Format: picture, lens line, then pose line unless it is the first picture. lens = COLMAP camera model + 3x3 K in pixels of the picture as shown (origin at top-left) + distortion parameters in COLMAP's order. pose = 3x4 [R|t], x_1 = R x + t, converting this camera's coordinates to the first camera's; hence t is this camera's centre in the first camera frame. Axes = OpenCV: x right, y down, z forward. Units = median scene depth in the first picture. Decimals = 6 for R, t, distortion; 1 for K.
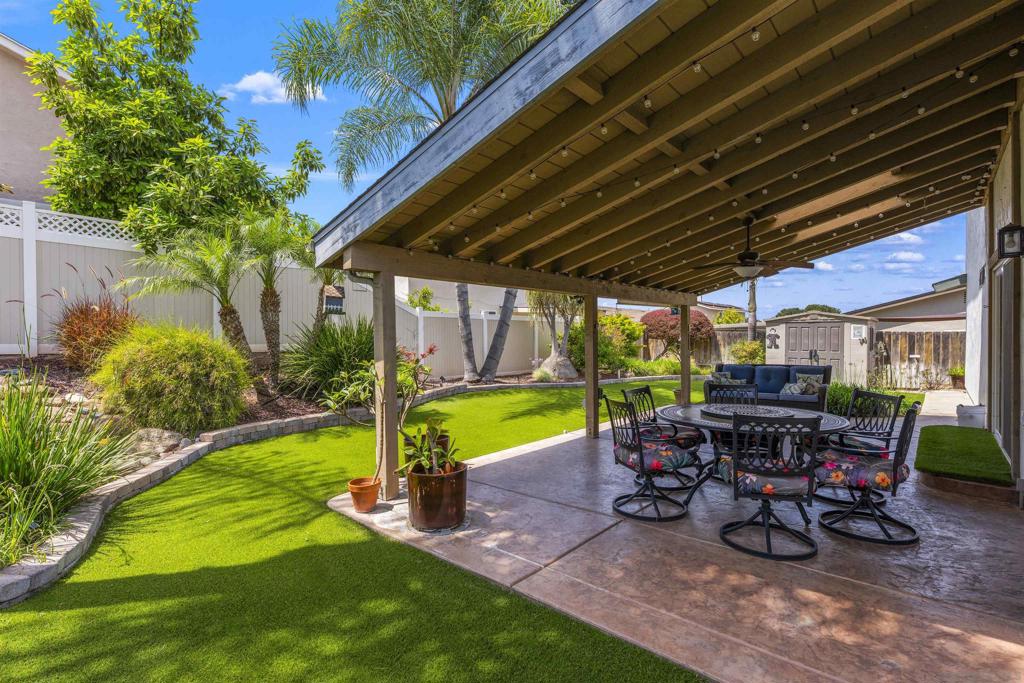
lens RADIAL K [[472.3, 0, 514.3], [0, 472.3, 339.8], [0, 0, 1]] dist [-0.001424, -0.000014]
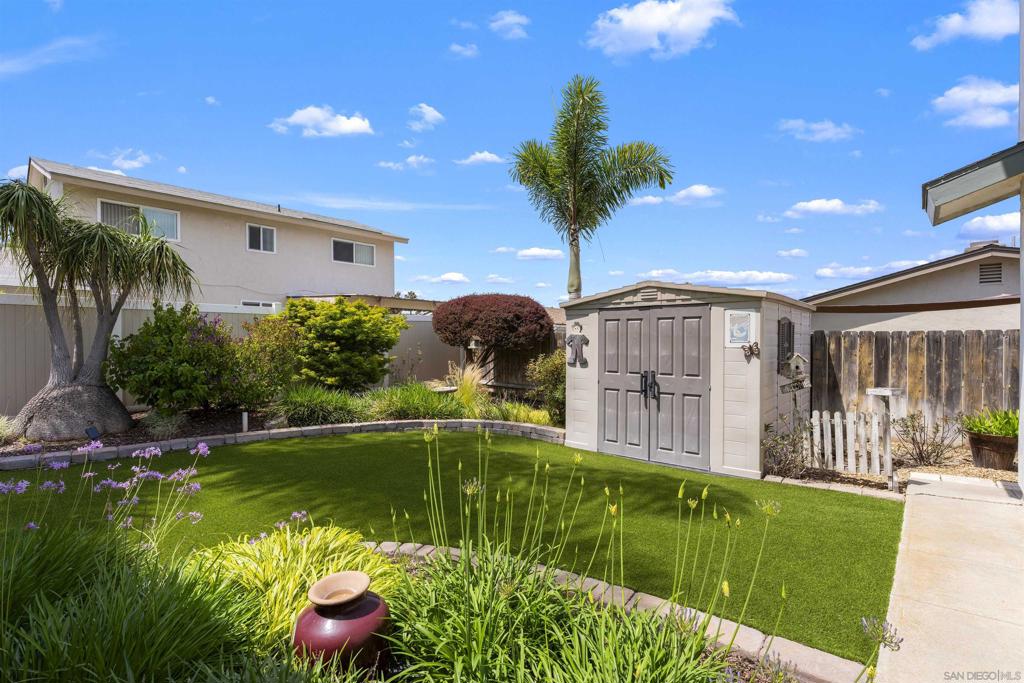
lens RADIAL K [[472.3, 0, 509.7], [0, 472.3, 343.5], [0, 0, 1]] dist [-0.001424, -0.000014]
pose [[0.999983, 0.002161, 0.005328, 0.481686], [-0.002146, 0.999994, -0.002846, -0.002567], [-0.005334, 0.002834, 0.999982, 0.545791]]
